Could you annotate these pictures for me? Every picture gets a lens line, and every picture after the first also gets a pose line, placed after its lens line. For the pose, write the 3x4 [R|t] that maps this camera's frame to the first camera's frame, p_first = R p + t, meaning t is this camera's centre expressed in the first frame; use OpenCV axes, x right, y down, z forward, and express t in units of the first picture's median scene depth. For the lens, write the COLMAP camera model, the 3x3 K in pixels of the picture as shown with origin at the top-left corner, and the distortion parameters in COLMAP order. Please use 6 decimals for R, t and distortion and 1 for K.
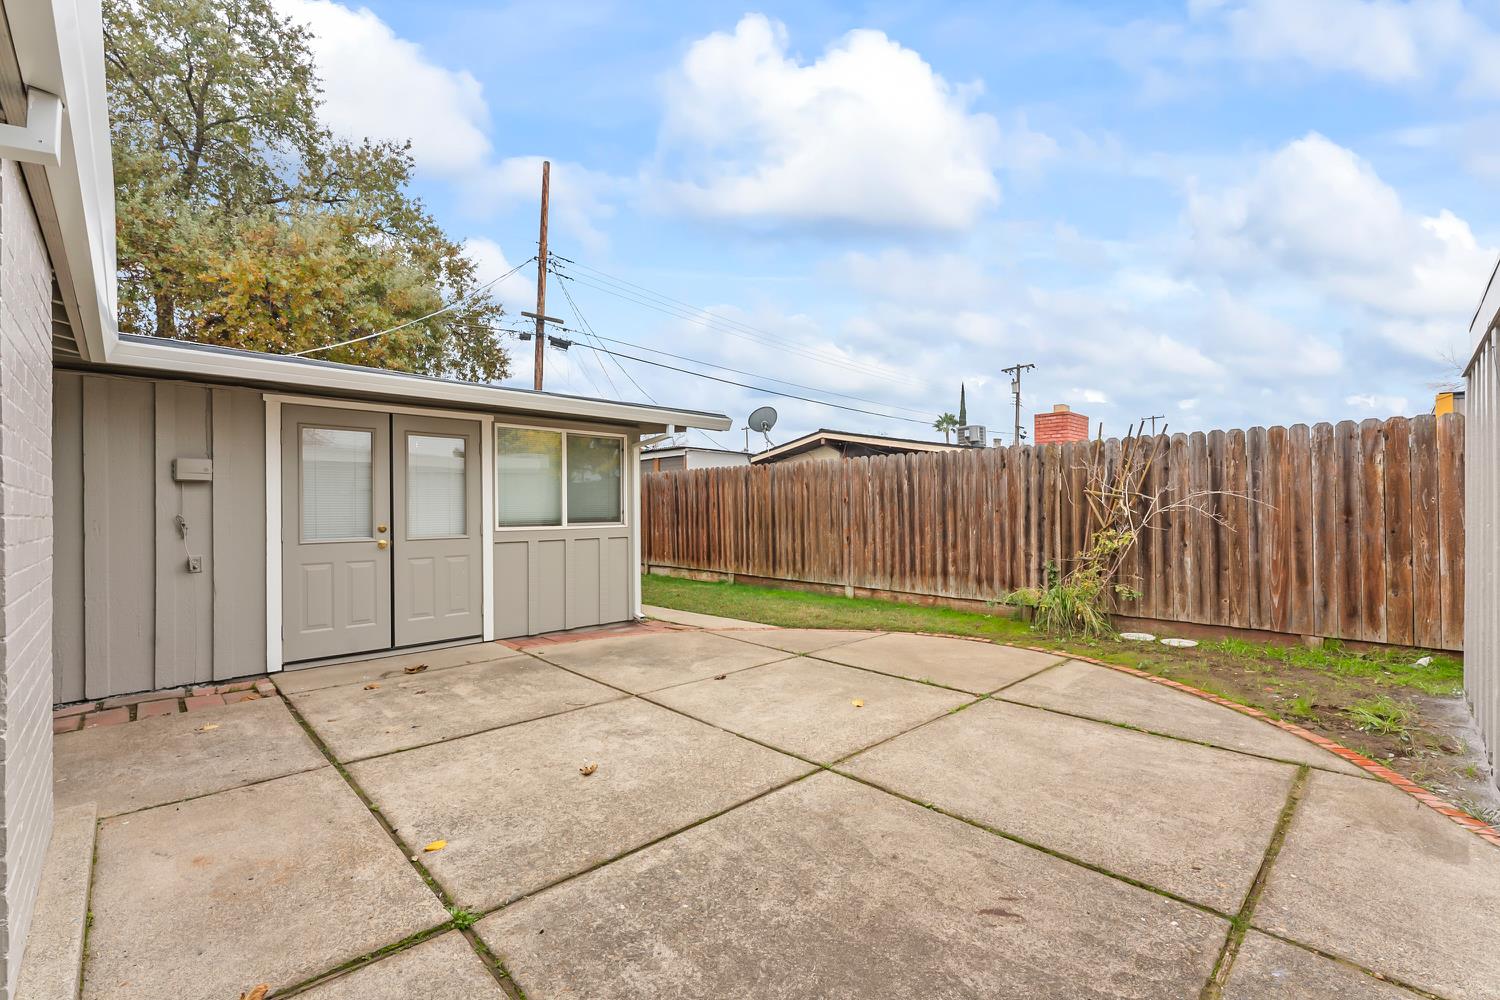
lens RADIAL K [[628.3, 0, 741.9], [0, 628.3, 499.4], [0, 0, 1]] dist [-0.007658, 0.001376]
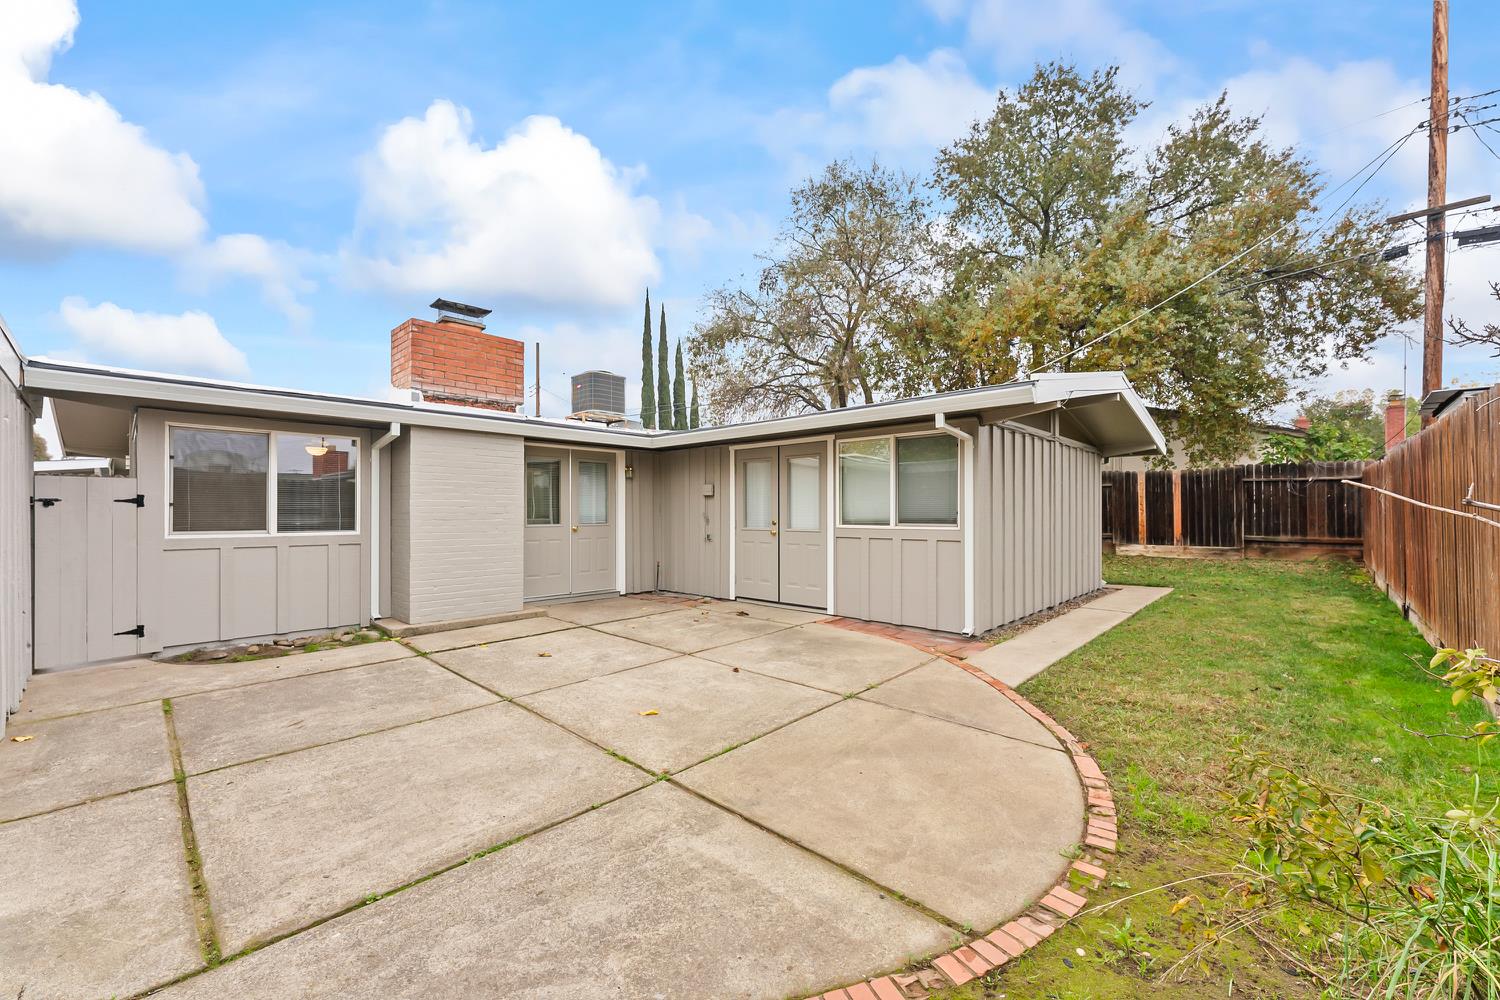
lens RADIAL K [[593.9, 0, 744.0], [0, 593.9, 506.9], [0, 0, 1]] dist [-0.002923, 0.000753]
pose [[0.052779, 0.001384, -0.998605, 1.071717], [0.017338, 0.999847, 0.002302, 0.005479], [0.998456, -0.017436, 0.052747, 1.065329]]
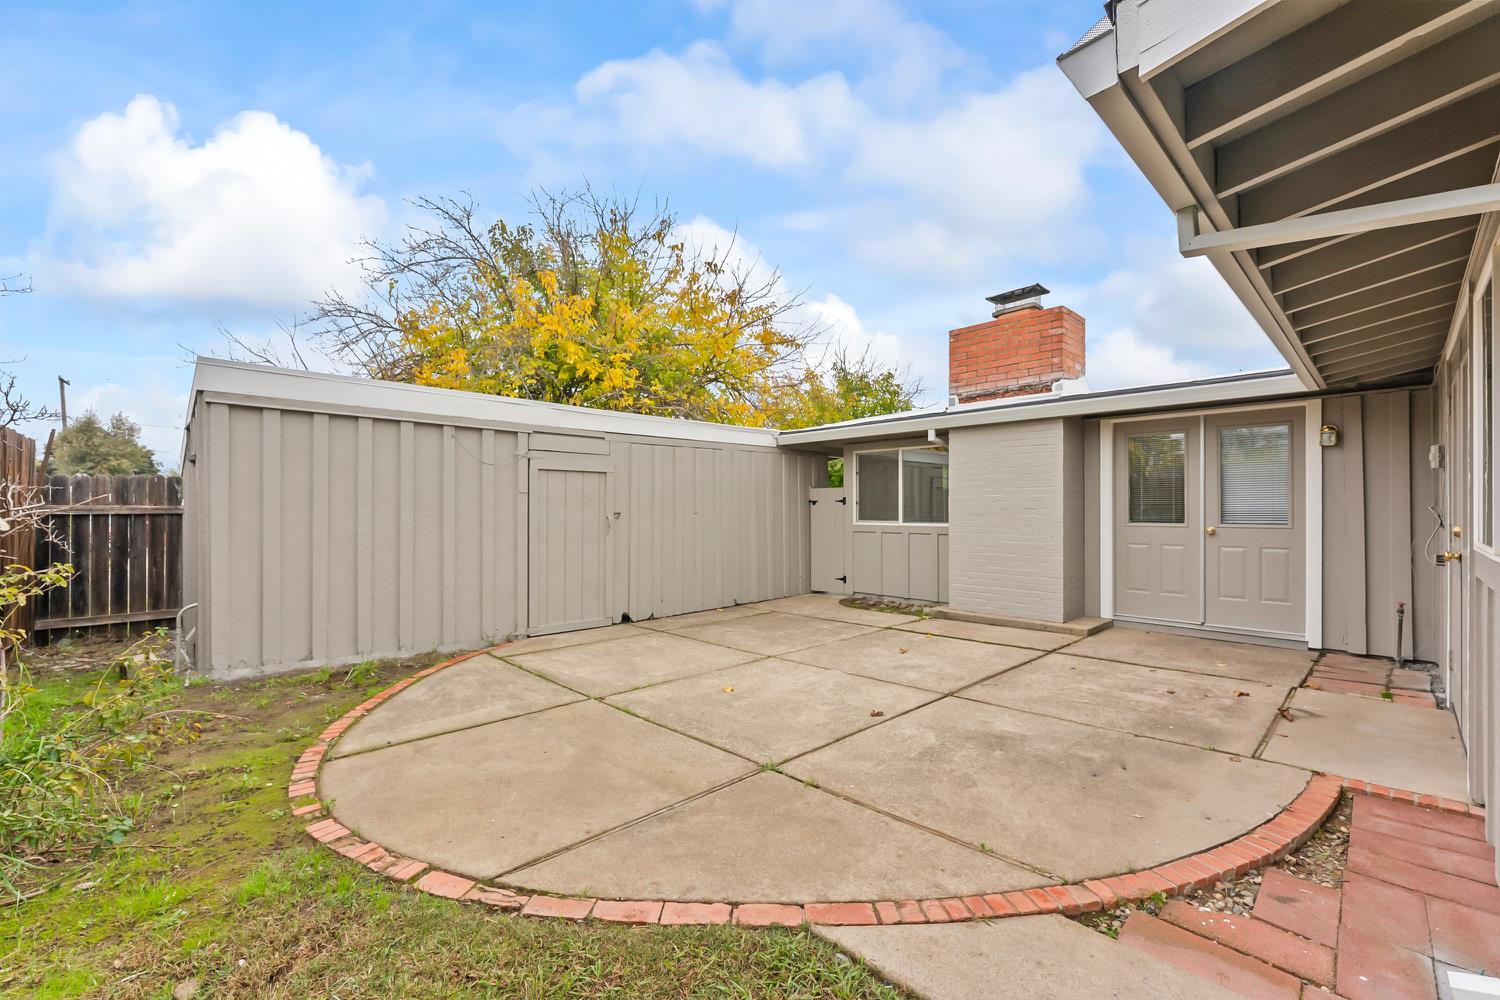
lens RADIAL K [[628.3, 0, 745.2], [0, 628.3, 509.9], [0, 0, 1]] dist [-0.007658, 0.001376]
pose [[-0.999927, 0.012029, 0.001280, 0.145751], [0.012009, 0.999817, -0.014858, 0.032446], [-0.001459, -0.014842, -0.999889, 2.006686]]
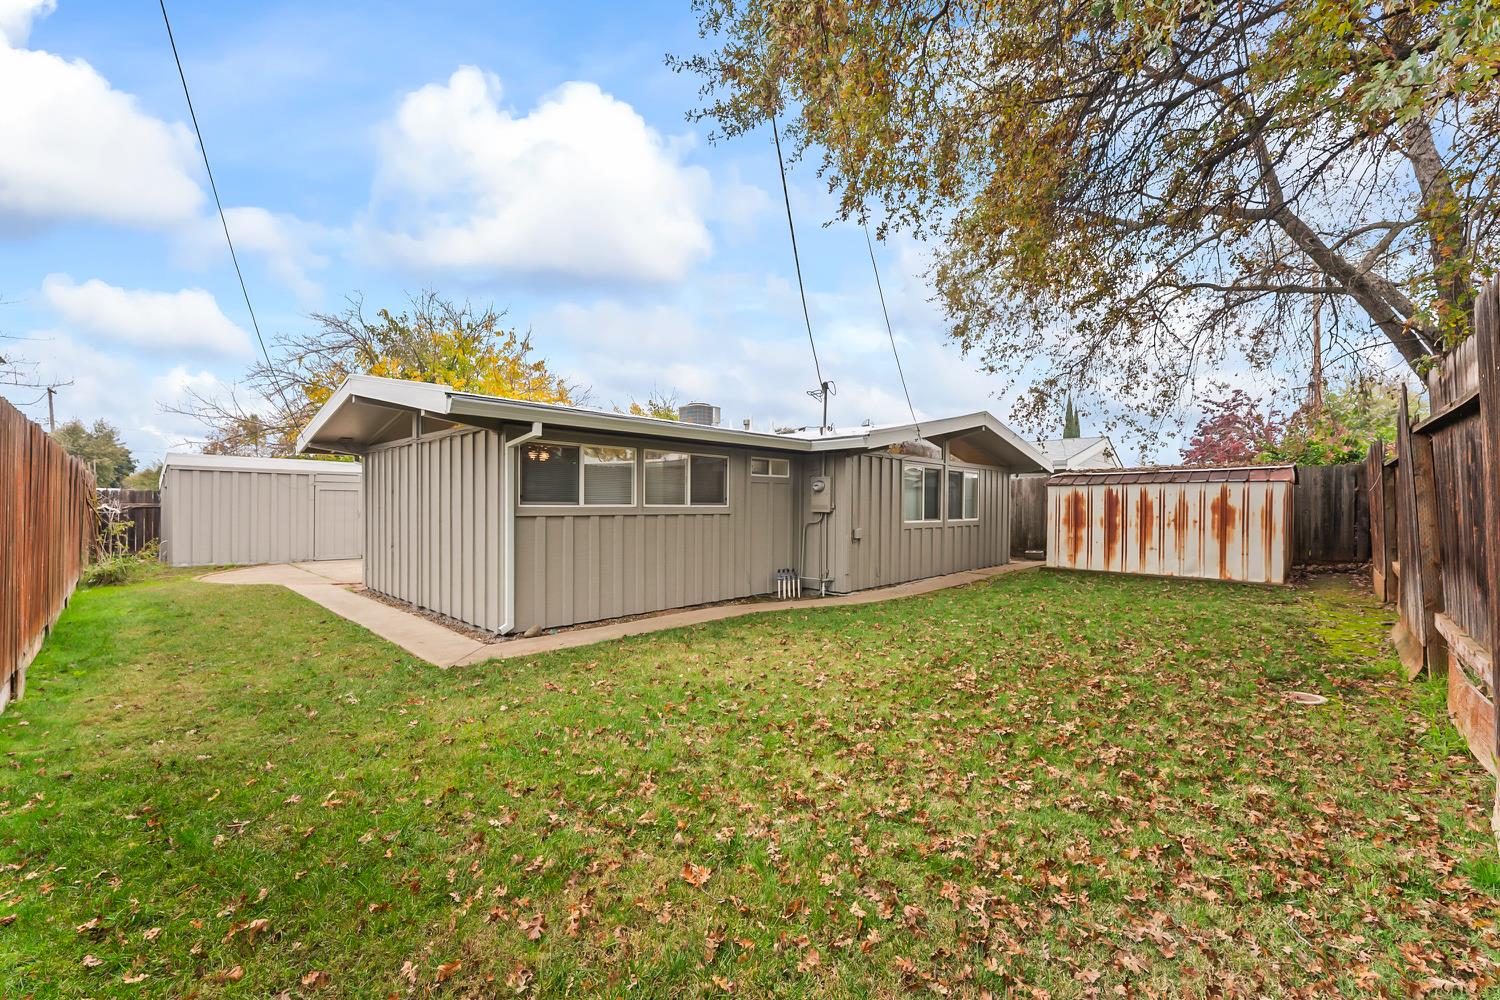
lens RADIAL K [[593.9, 0, 749.9], [0, 593.9, 505.0], [0, 0, 1]] dist [-0.002923, 0.000753]
pose [[-0.998524, 0.001913, -0.054281, -1.596538], [0.002475, 0.999944, -0.010289, 0.032958], [0.054259, -0.010408, -0.998473, 3.979197]]
